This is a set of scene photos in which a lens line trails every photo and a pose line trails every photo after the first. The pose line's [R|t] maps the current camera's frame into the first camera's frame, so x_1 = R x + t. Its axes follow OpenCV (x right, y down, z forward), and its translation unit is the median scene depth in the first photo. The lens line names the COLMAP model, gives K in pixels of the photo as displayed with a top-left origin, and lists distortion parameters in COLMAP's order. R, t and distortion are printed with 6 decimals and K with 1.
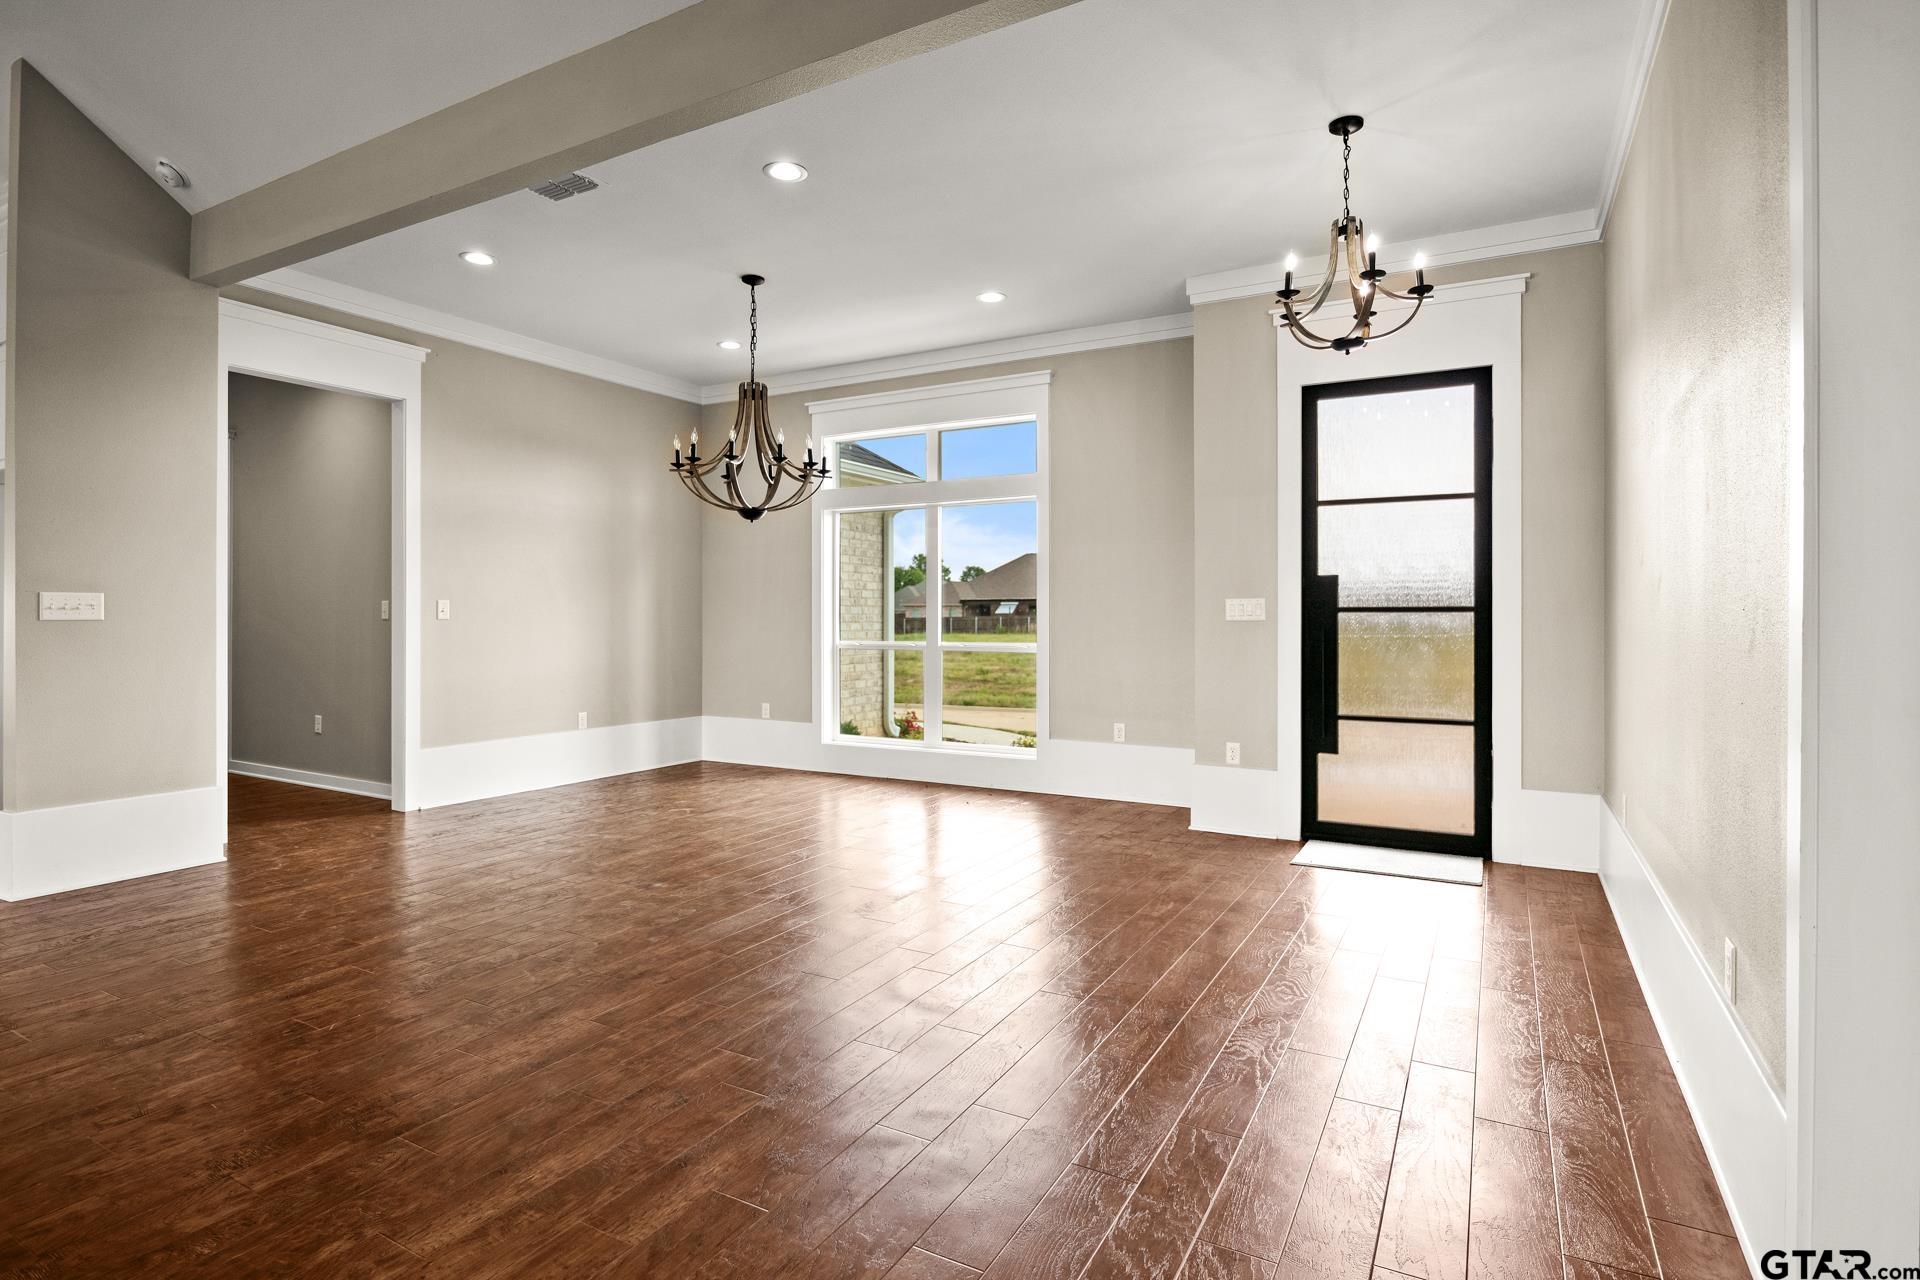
lens RADIAL K [[962.1, 0, 962.7], [0, 962.1, 615.8], [0, 0, 1]] dist [-0.006836, -0.000928]
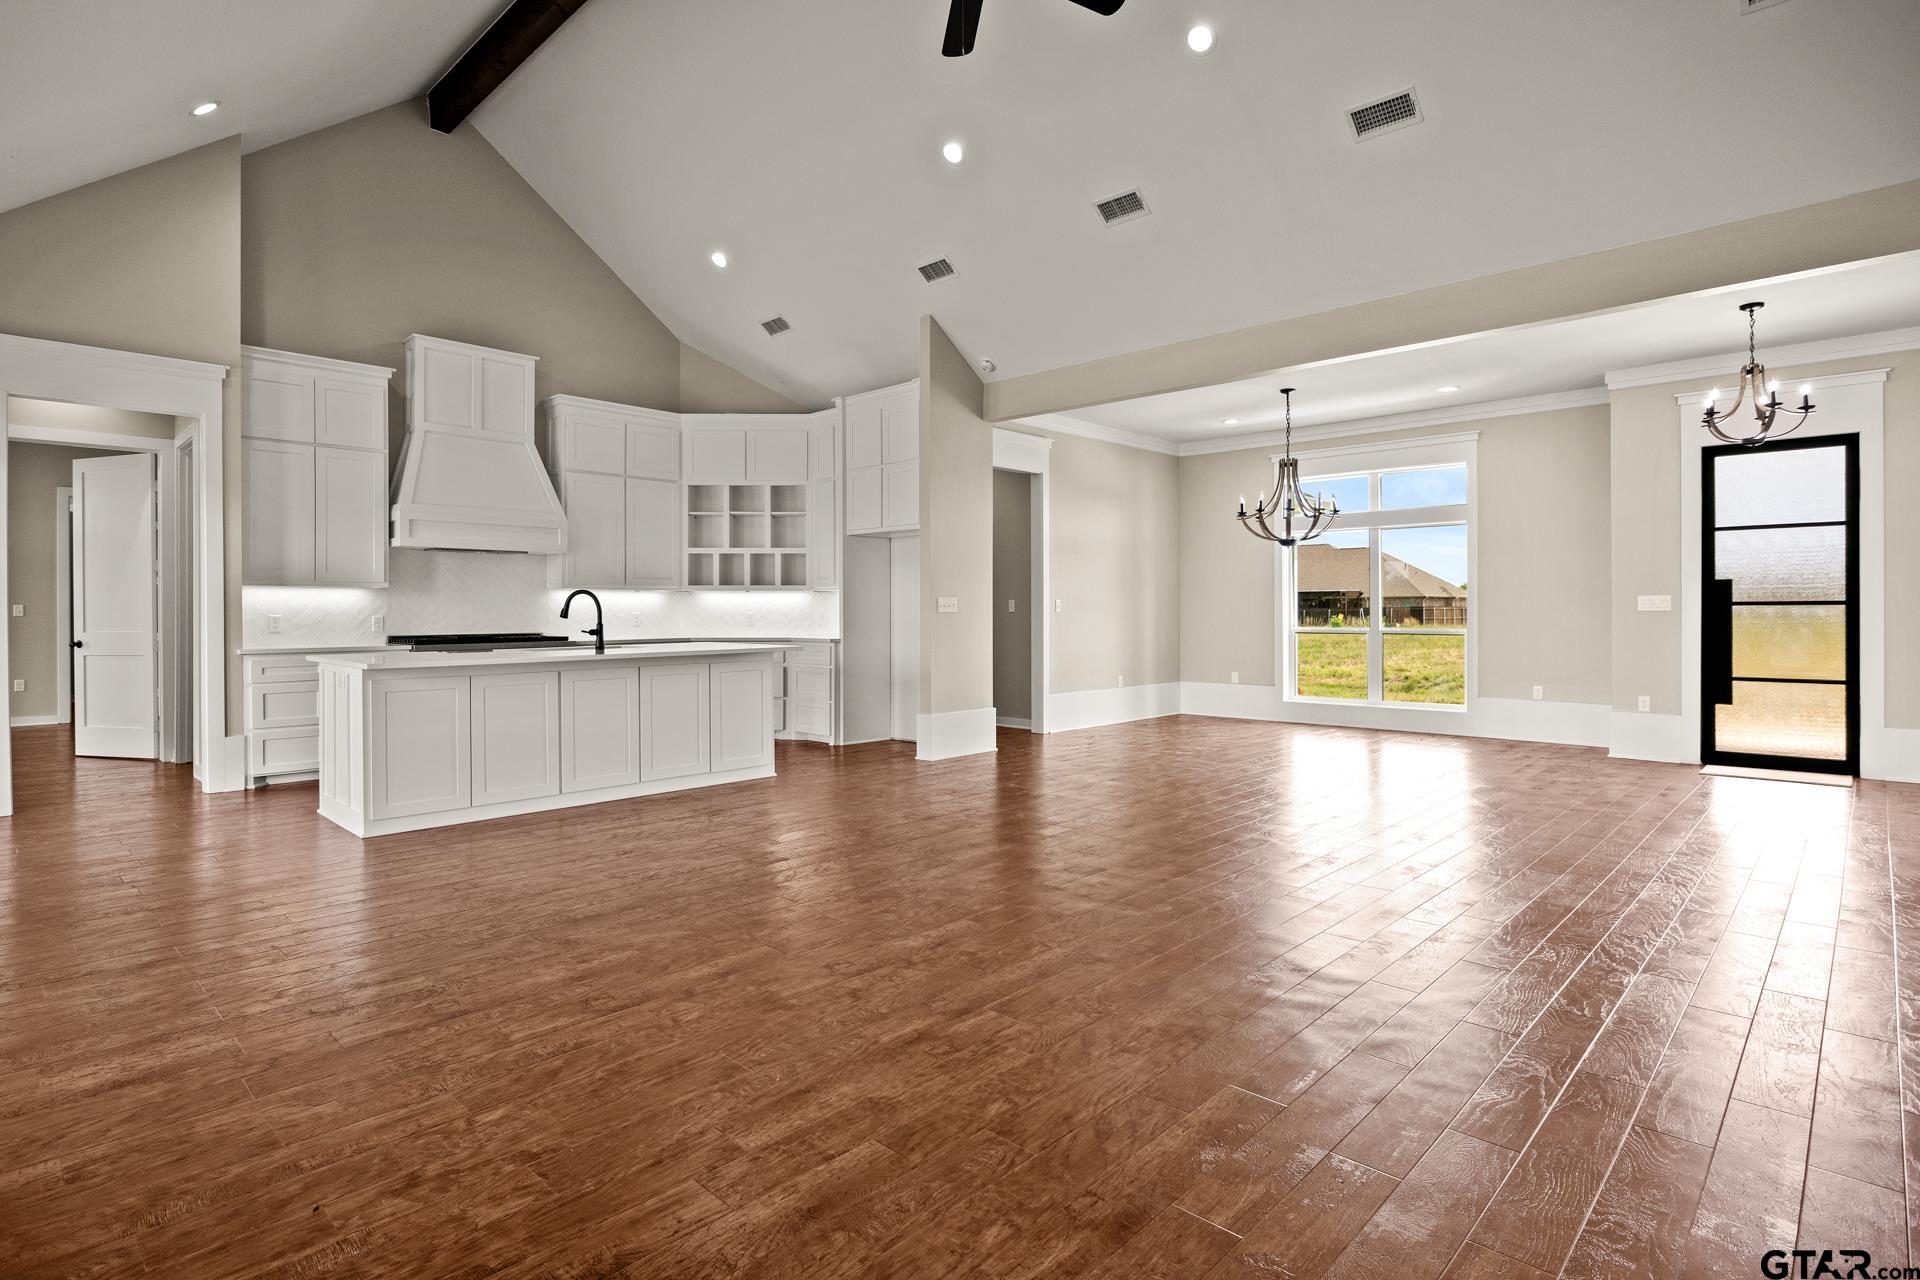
lens RADIAL K [[962.1, 0, 963.3], [0, 962.1, 611.1], [0, 0, 1]] dist [-0.006836, -0.000928]
pose [[0.968053, -0.003132, -0.250724, -0.358870], [0.003645, 0.999992, 0.001582, -0.001386], [0.250717, -0.002445, 0.968057, -0.665016]]
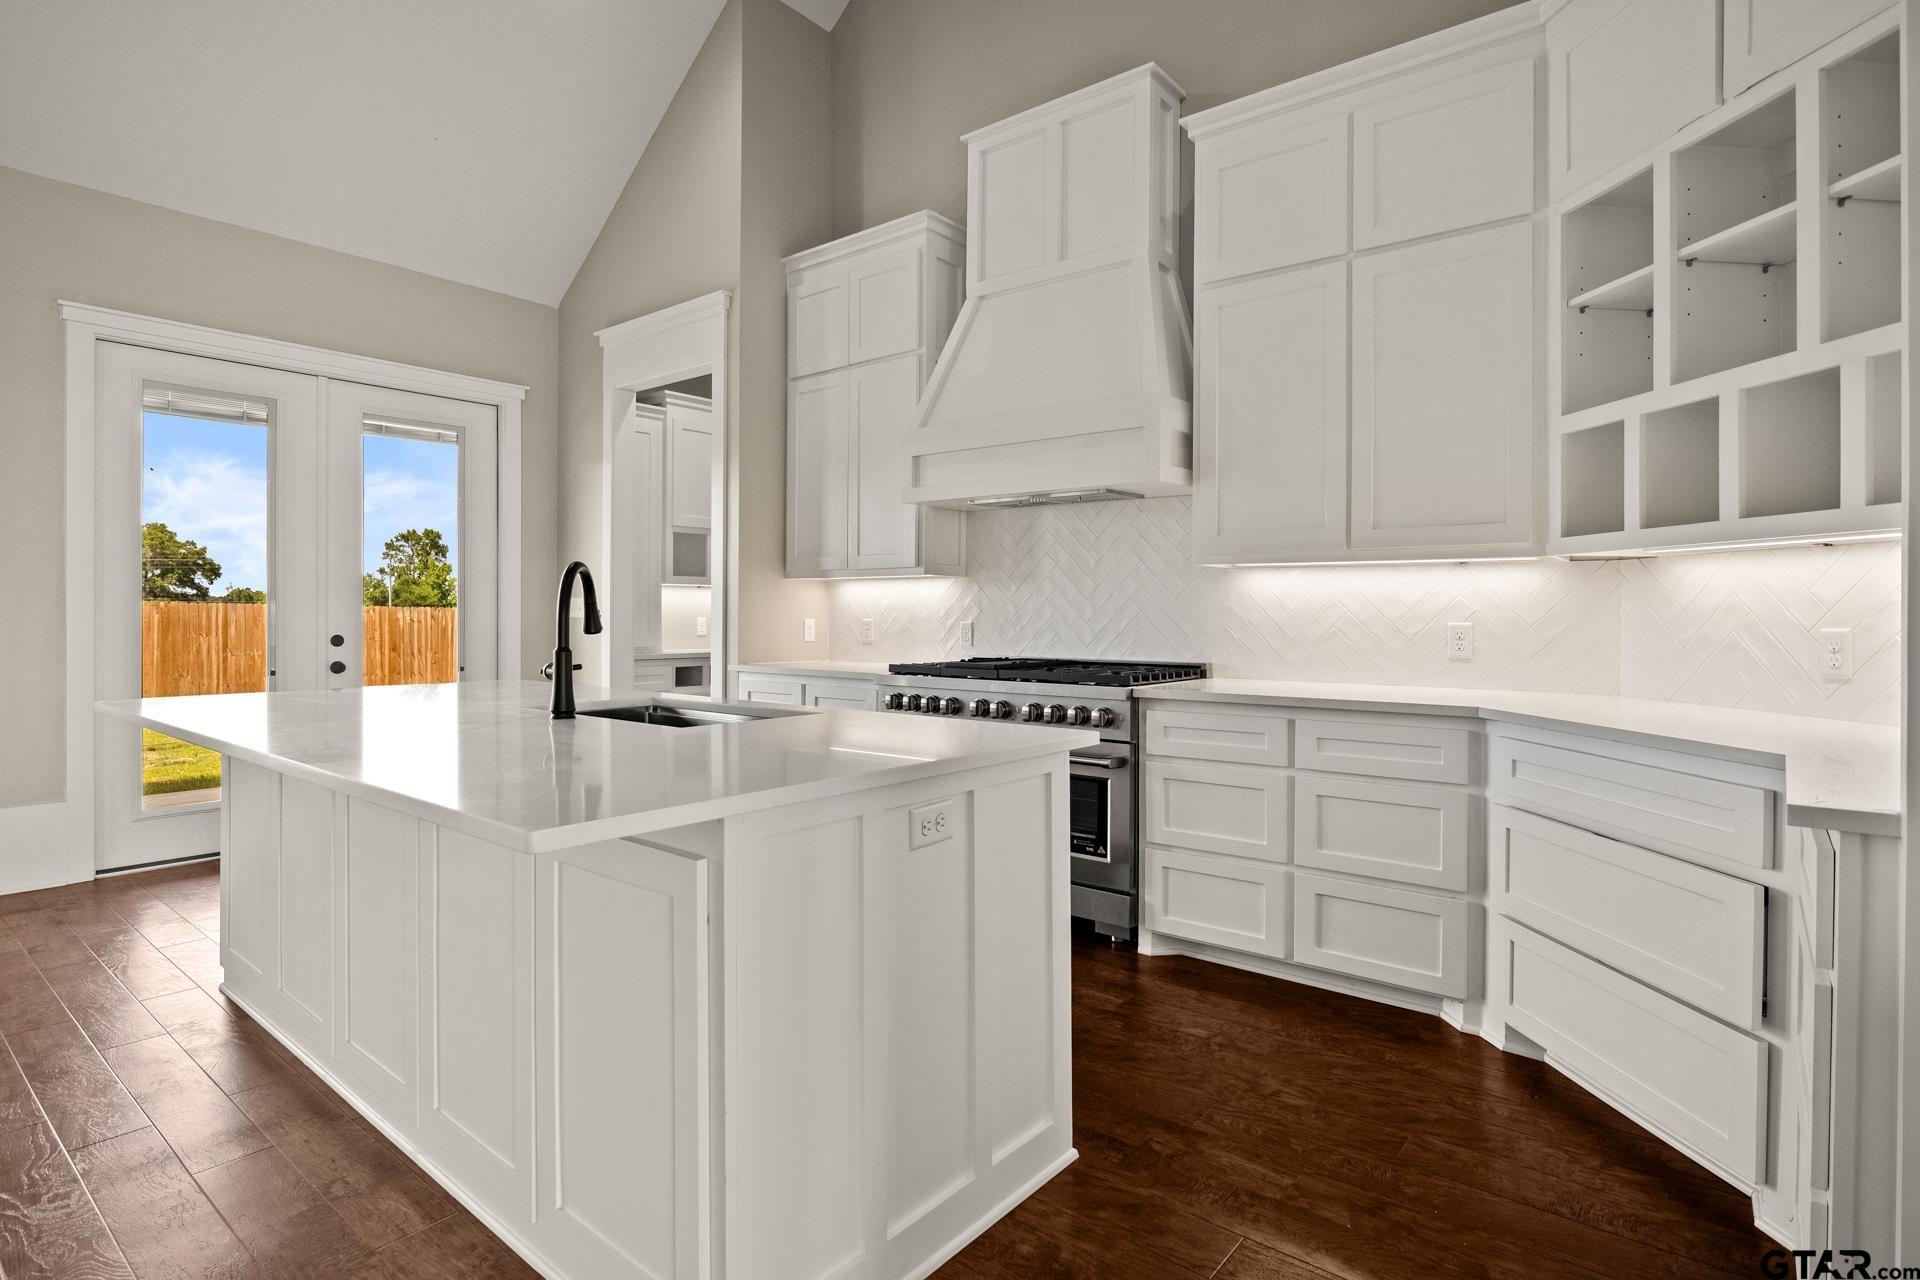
lens RADIAL K [[962.1, 0, 965.7], [0, 962.1, 617.7], [0, 0, 1]] dist [-0.006836, -0.000928]
pose [[-0.166547, 0.005197, -0.986020, -0.705872], [-0.002577, 0.999980, 0.005706, -0.003788], [0.986030, 0.003492, -0.166530, 0.720174]]
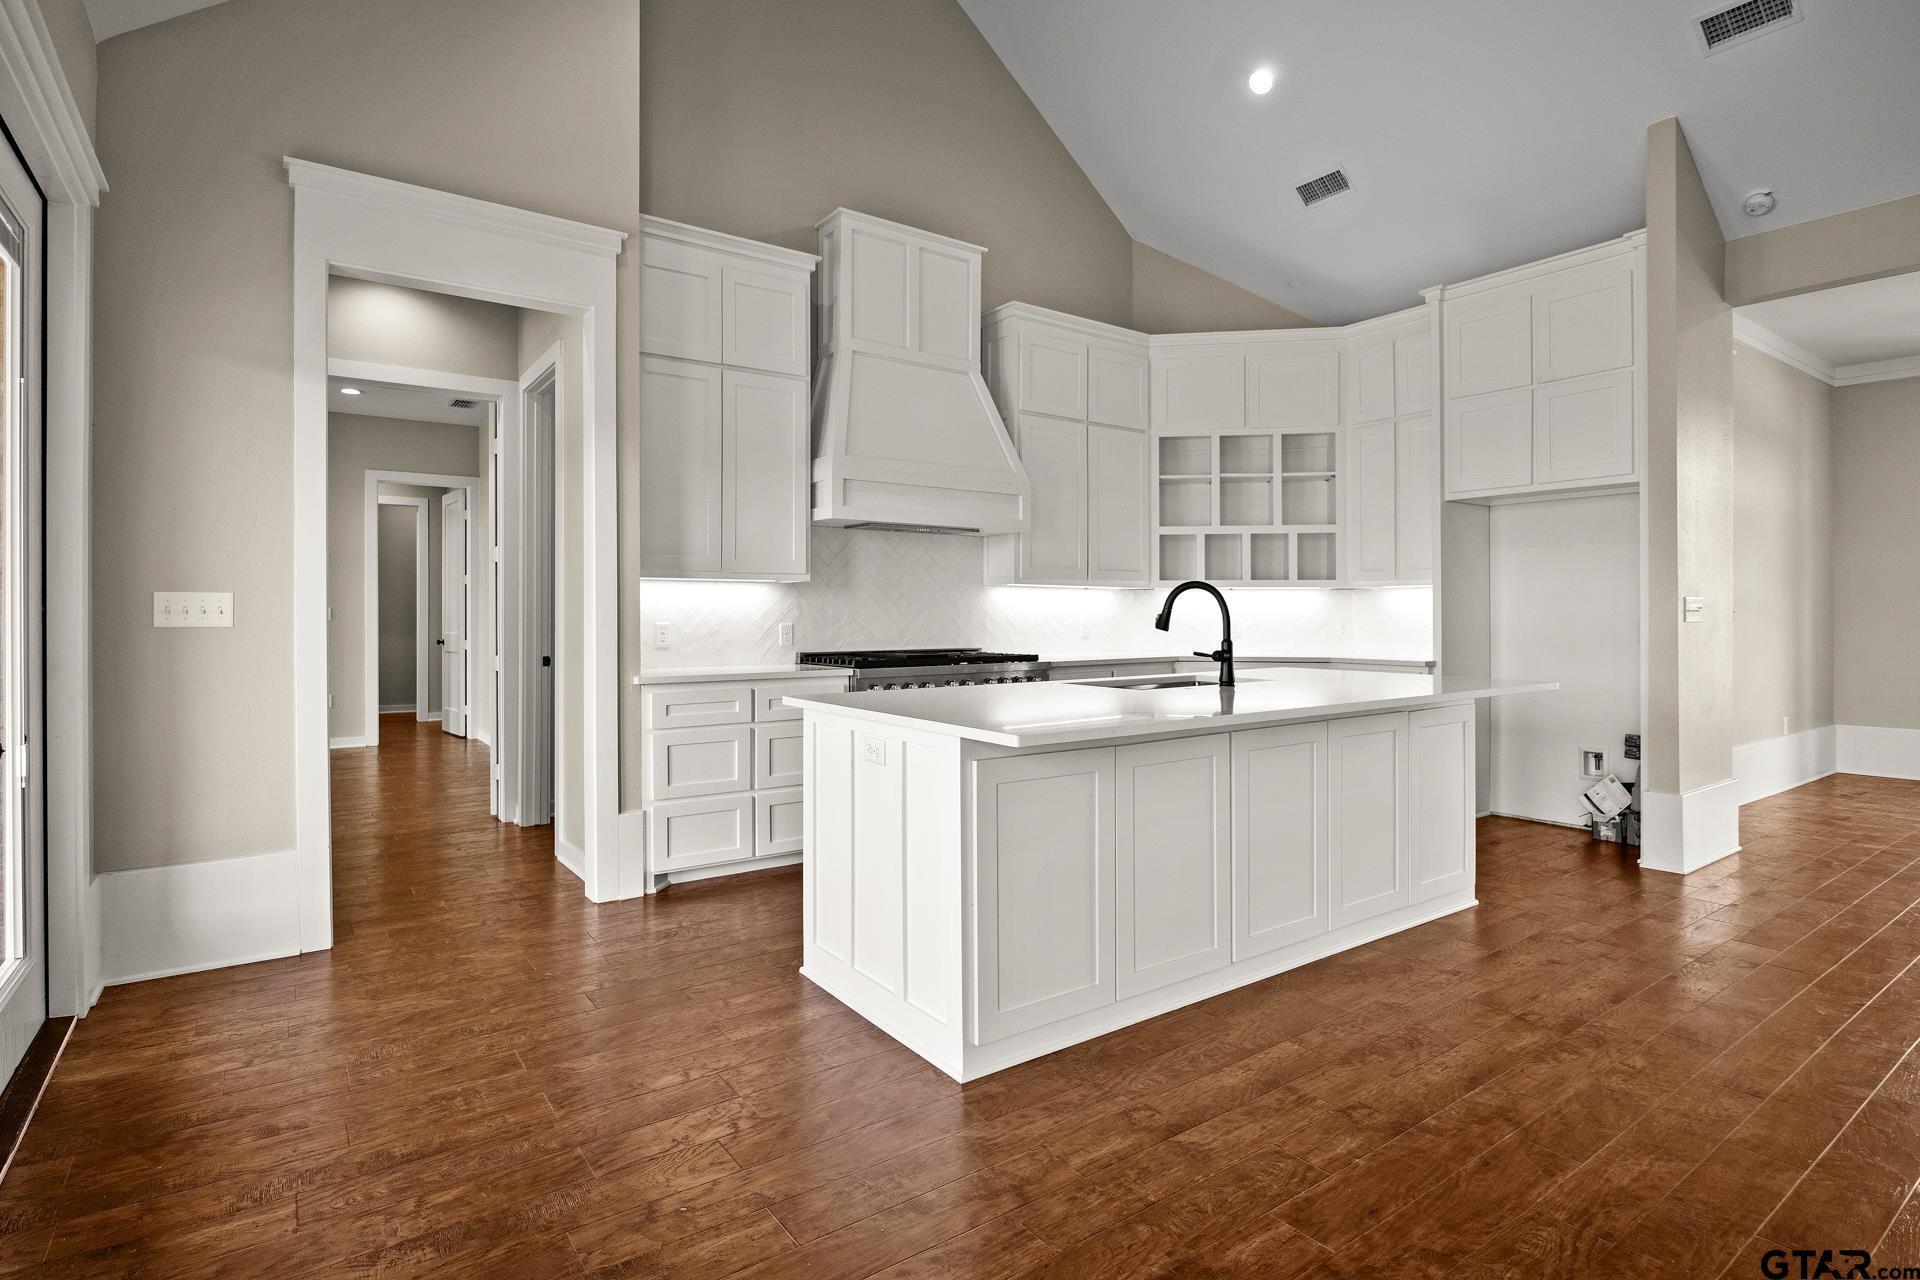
lens RADIAL K [[962.1, 0, 963.2], [0, 962.1, 609.6], [0, 0, 1]] dist [-0.006836, -0.000928]
pose [[0.905494, -0.002234, -0.424353, -1.014762], [0.000752, 0.999993, -0.003659, -0.005218], [0.424359, 0.002994, 0.905489, -0.294459]]
